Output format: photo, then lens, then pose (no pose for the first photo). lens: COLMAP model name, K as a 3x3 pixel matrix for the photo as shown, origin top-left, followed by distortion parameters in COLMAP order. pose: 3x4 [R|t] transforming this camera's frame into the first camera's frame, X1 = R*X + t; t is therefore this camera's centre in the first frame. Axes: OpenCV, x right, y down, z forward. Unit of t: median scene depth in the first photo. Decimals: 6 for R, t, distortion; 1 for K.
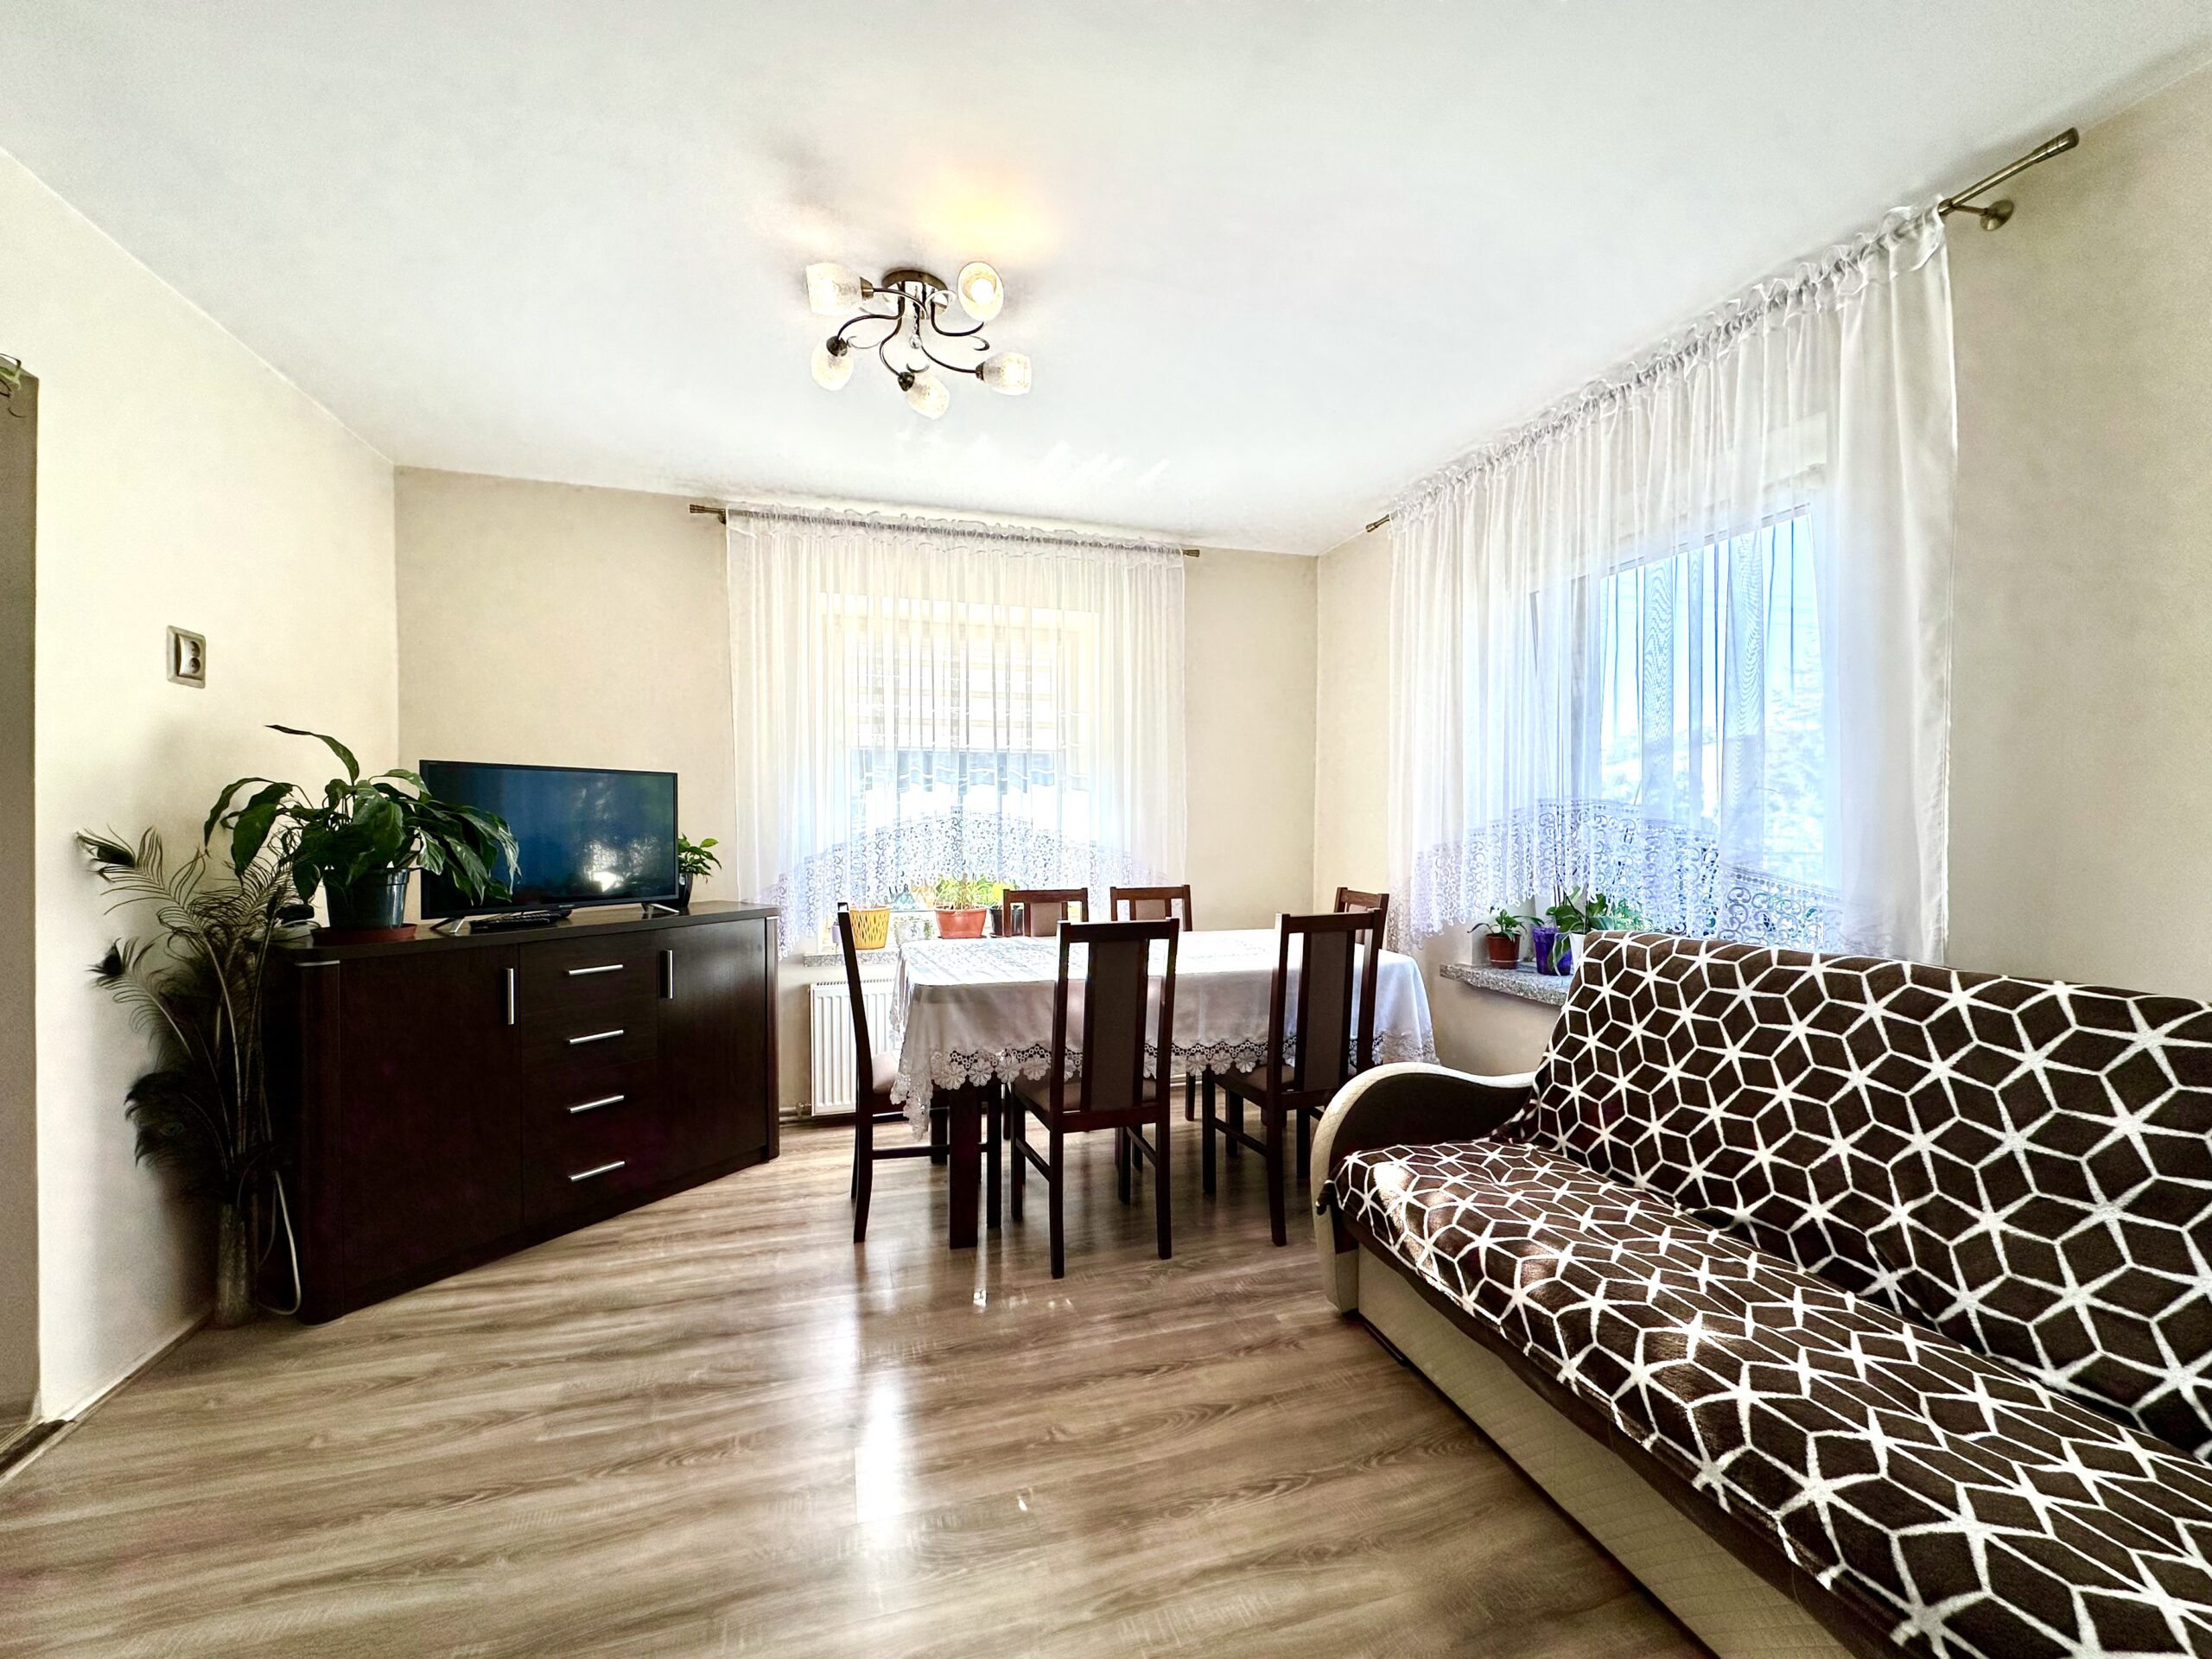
lens RADIAL K [[895.0, 0, 1121.3], [0, 895.0, 829.4], [0, 0, 1]] dist [0.000130, 0.000661]
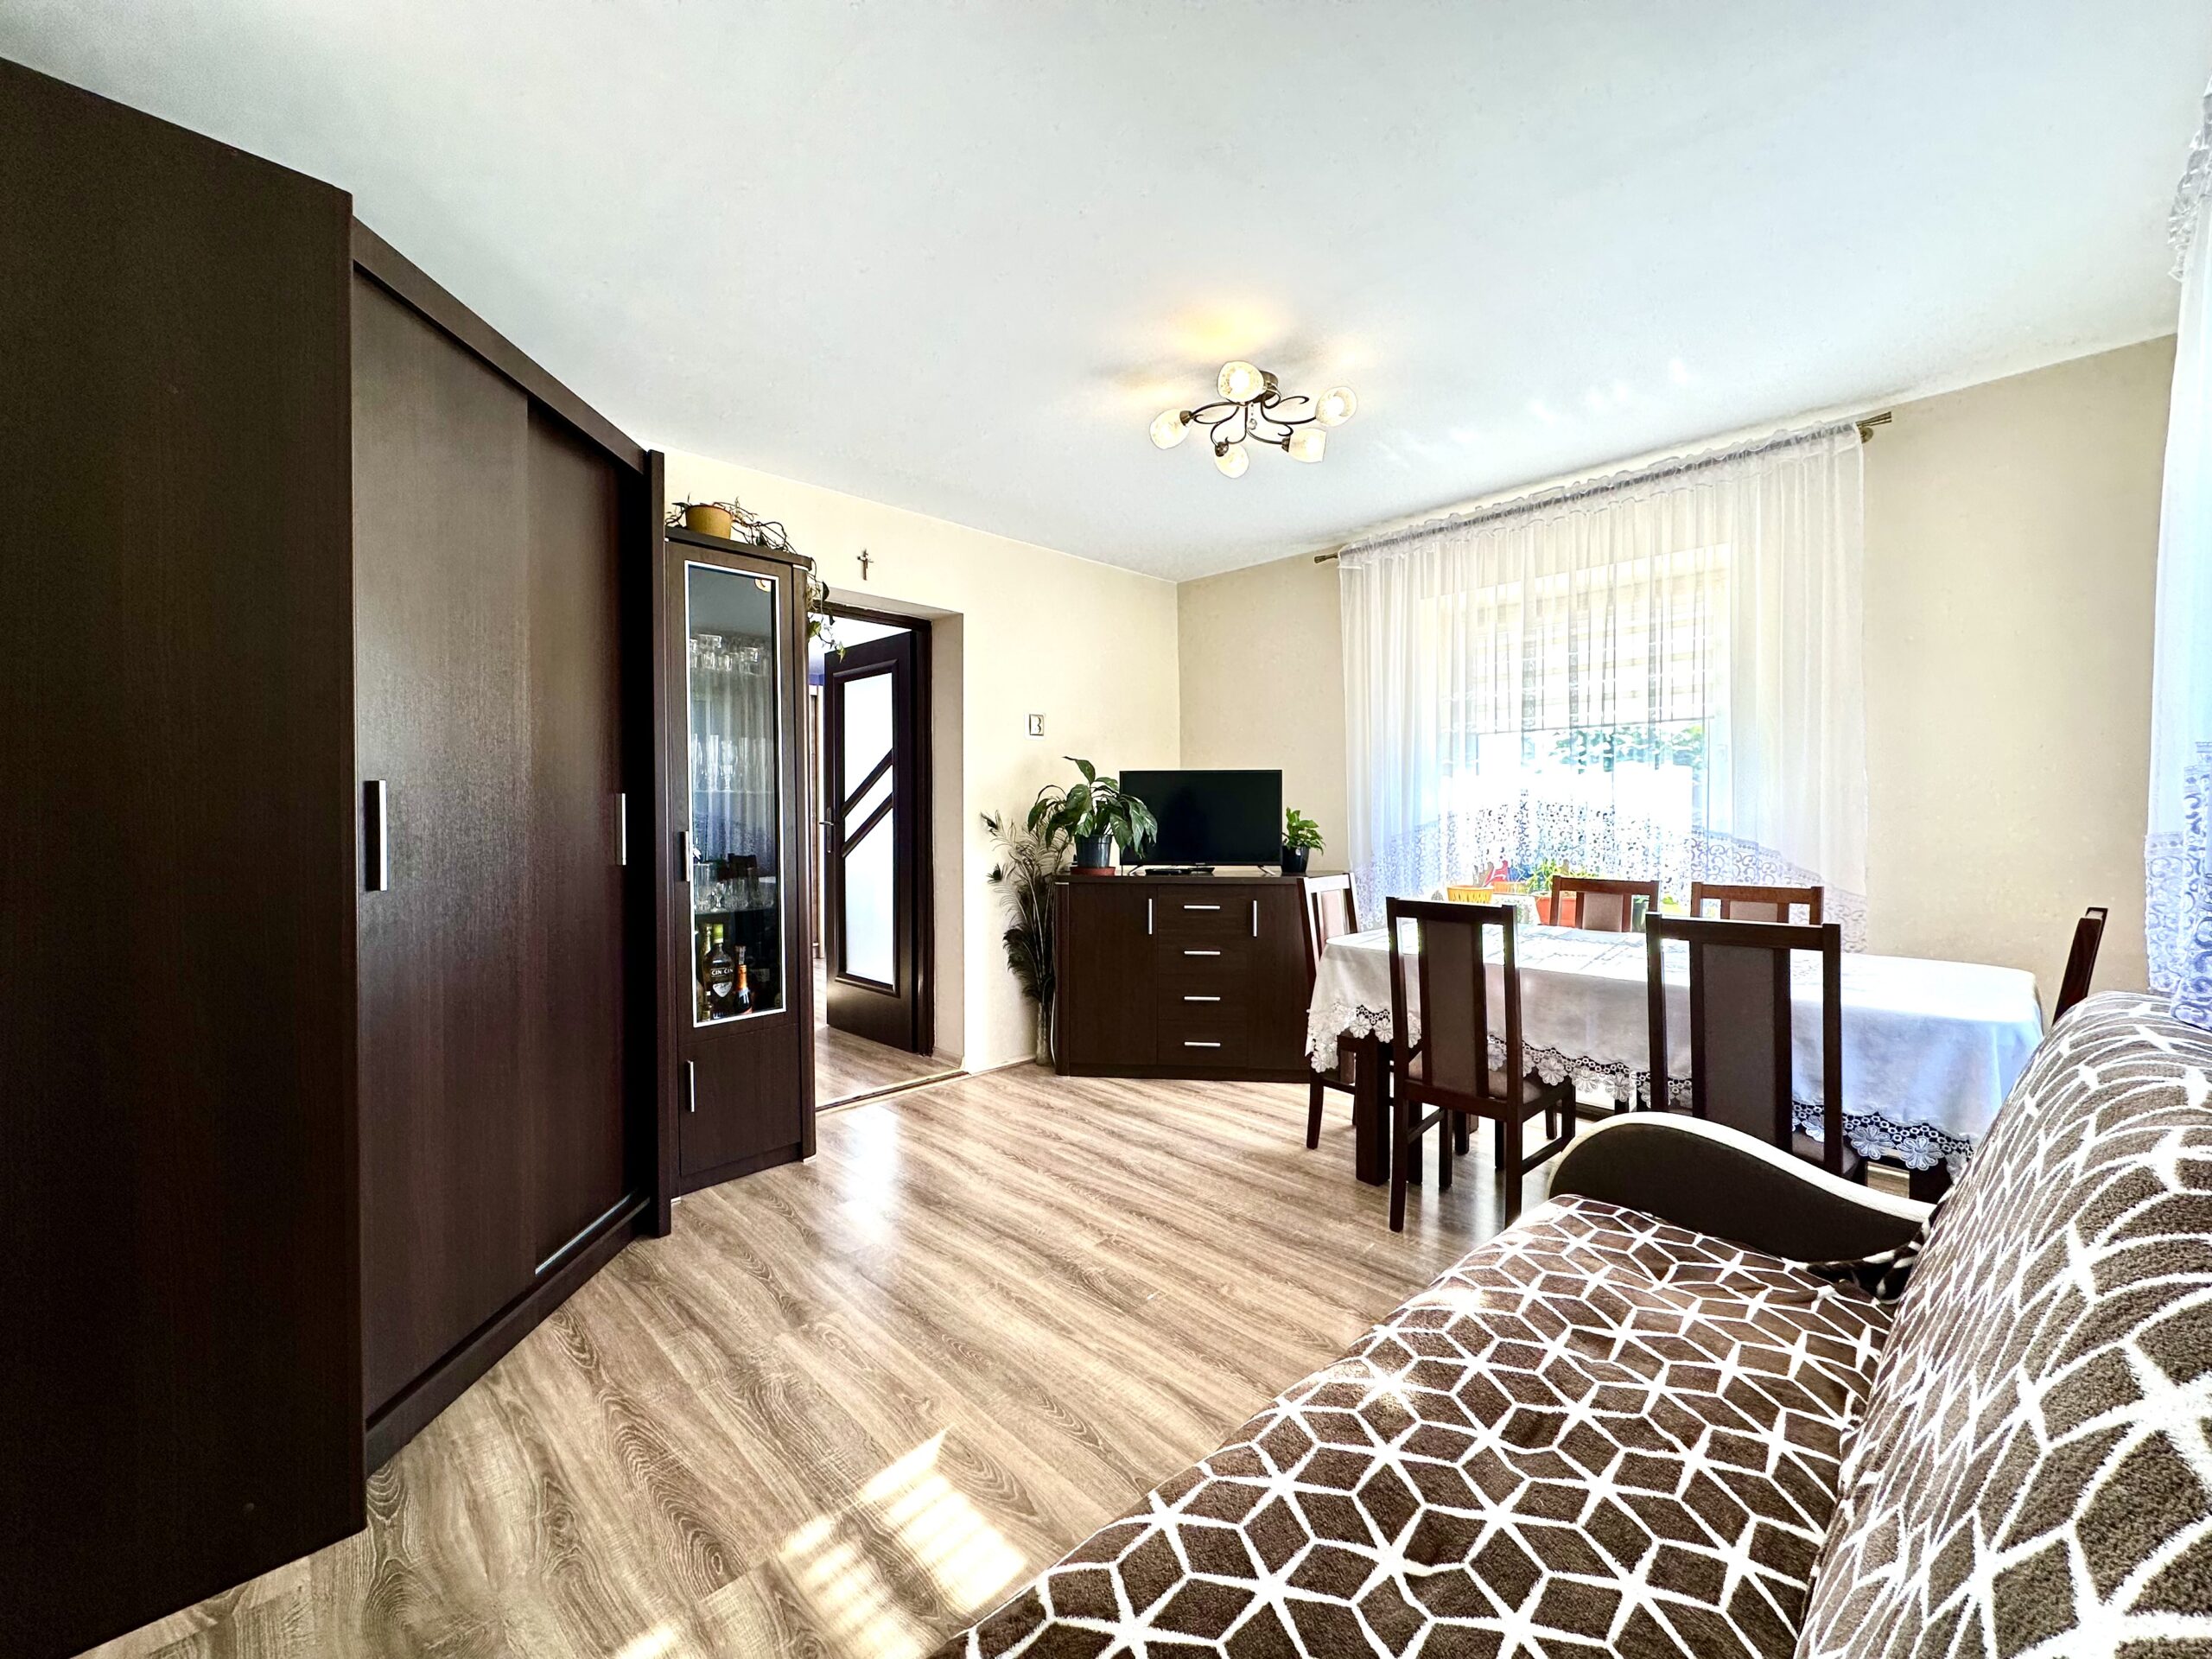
lens RADIAL K [[895.0, 0, 1087.7], [0, 895.0, 822.7], [0, 0, 1]] dist [0.000130, 0.000661]
pose [[0.442480, 0.008875, -0.896735, 0.764458], [-0.000764, 0.999954, 0.009520, 0.005448], [0.896778, -0.003527, 0.442466, 0.212926]]
